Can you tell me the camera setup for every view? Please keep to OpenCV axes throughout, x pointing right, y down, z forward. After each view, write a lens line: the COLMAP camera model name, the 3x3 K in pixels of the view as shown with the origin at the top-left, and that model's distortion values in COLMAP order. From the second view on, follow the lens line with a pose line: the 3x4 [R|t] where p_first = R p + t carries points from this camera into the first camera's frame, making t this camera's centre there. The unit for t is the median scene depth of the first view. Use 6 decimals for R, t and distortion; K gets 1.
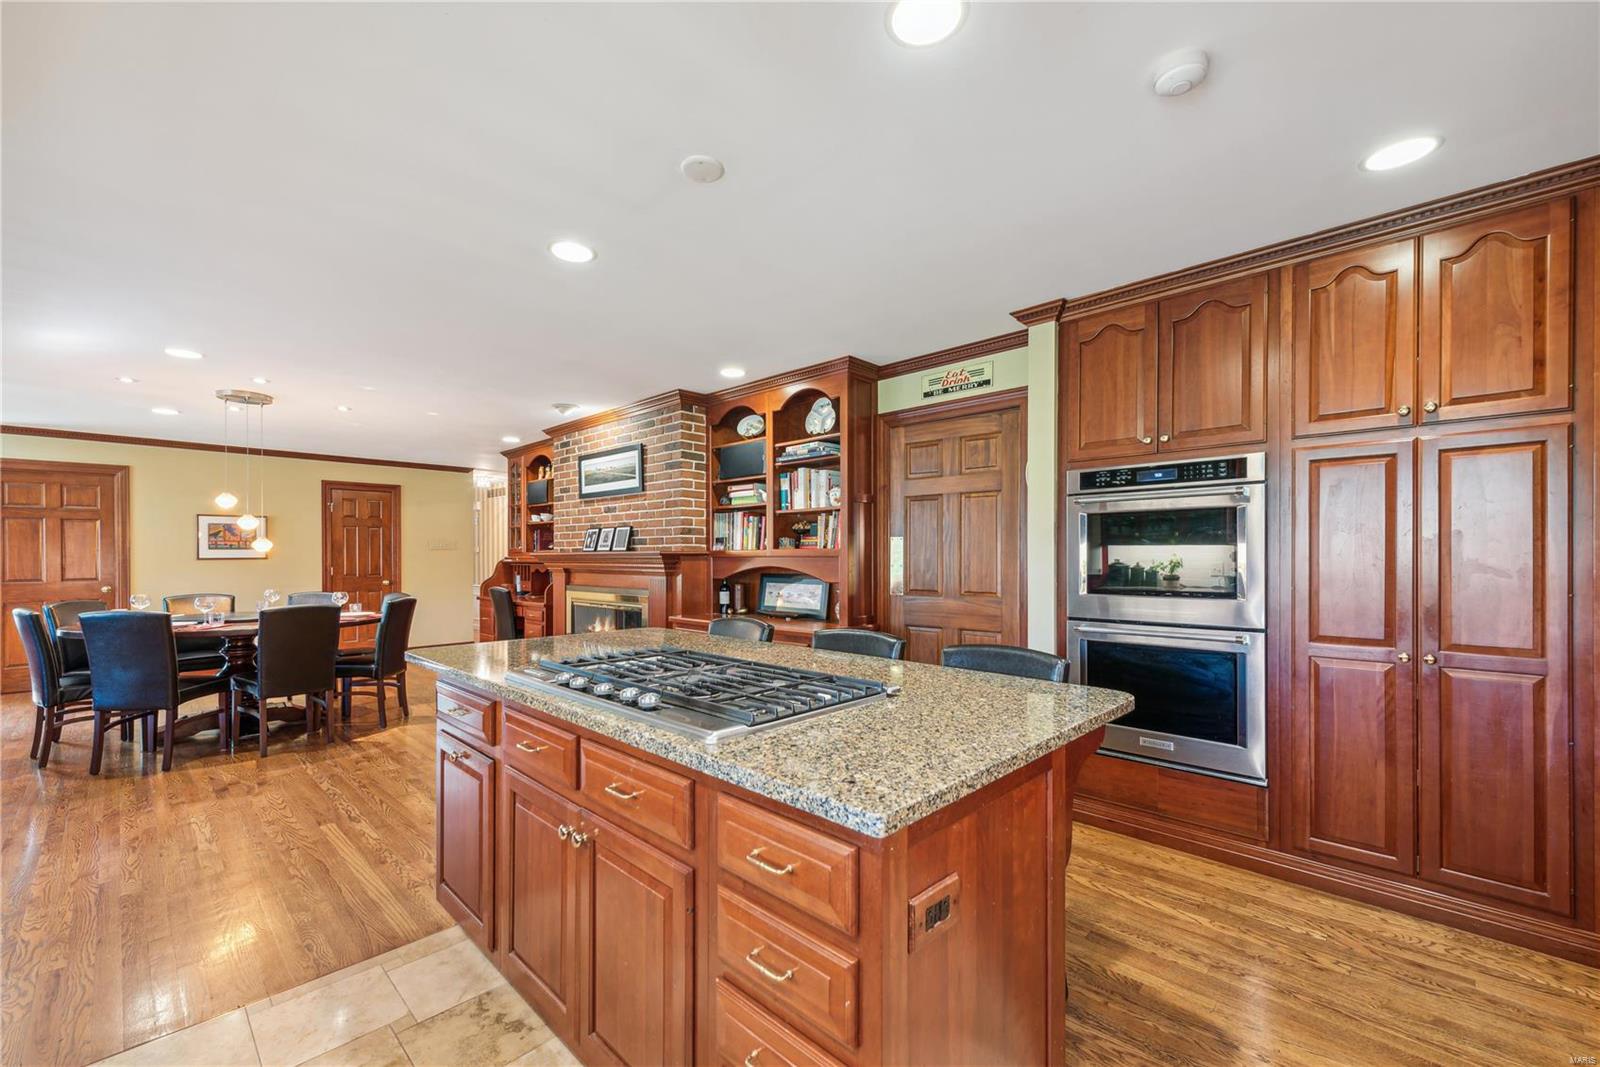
lens RADIAL K [[643.1, 0, 772.6], [0, 643.1, 558.2], [0, 0, 1]] dist [0.001419, 0.000121]
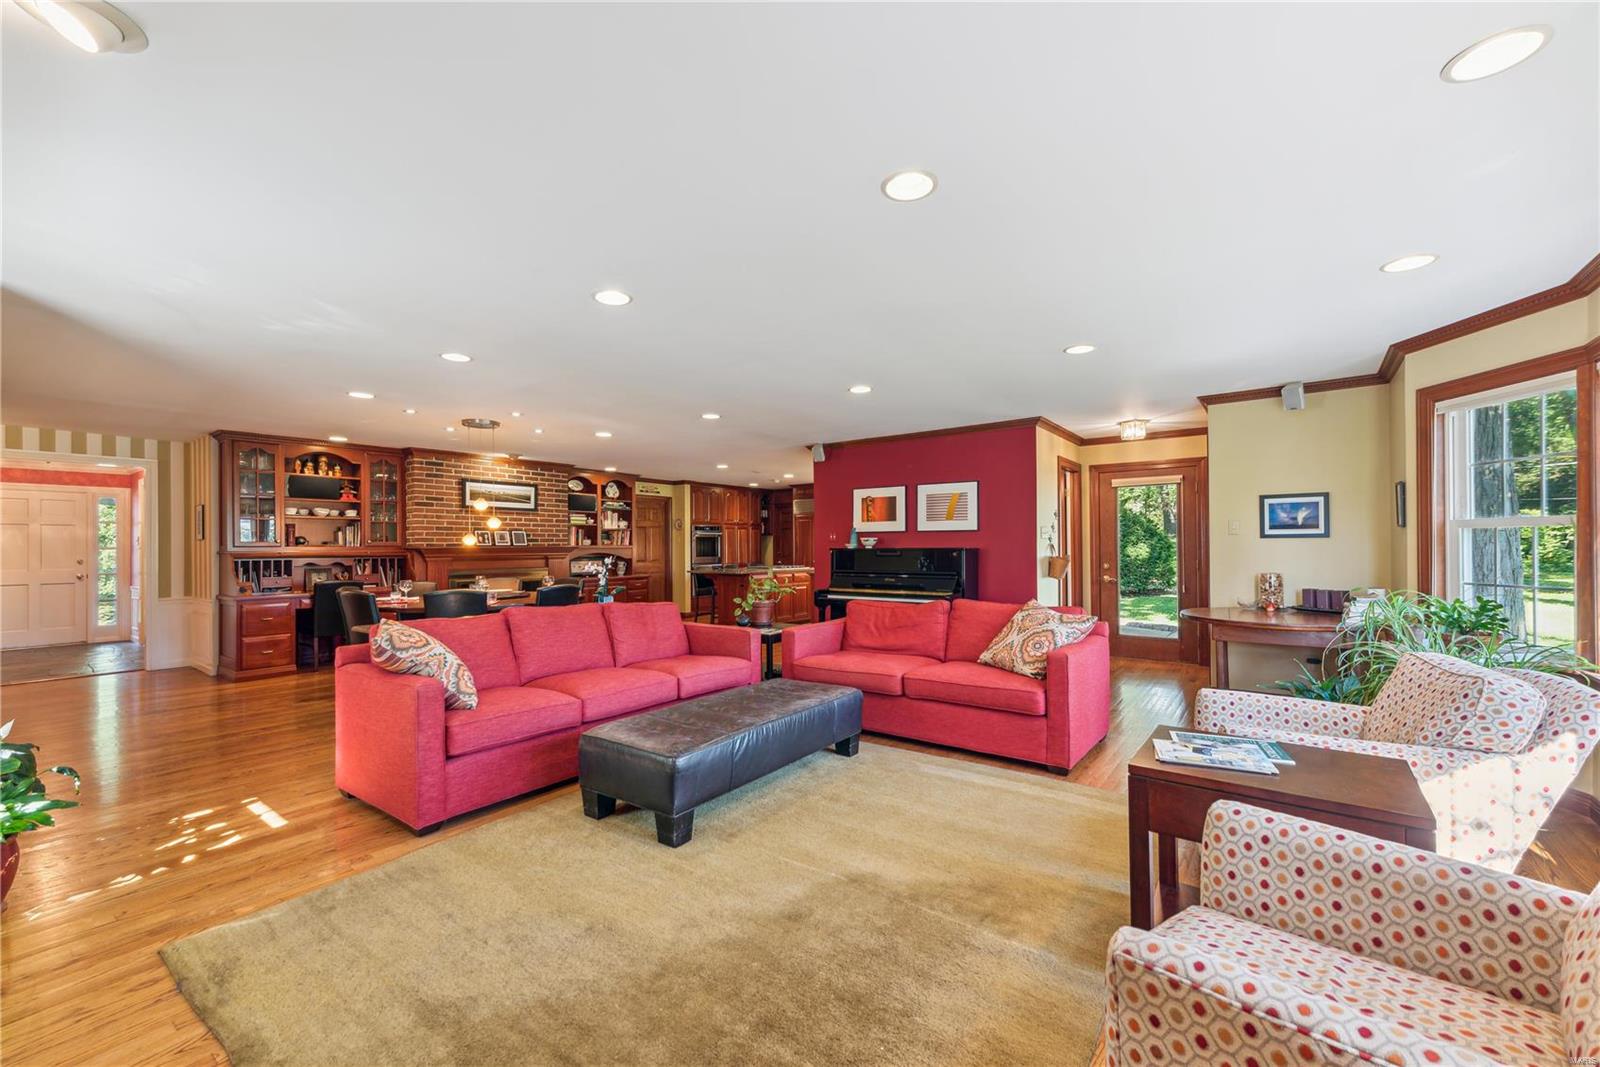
lens RADIAL K [[644.0, 0, 803.6], [0, 644.0, 548.0], [0, 0, 1]] dist [0.003477, 0.000259]
pose [[-0.137950, 0.001710, 0.990438, -2.380508], [0.011679, 0.999932, -0.000100, 0.003617], [-0.990370, 0.011554, -0.137960, 0.623228]]
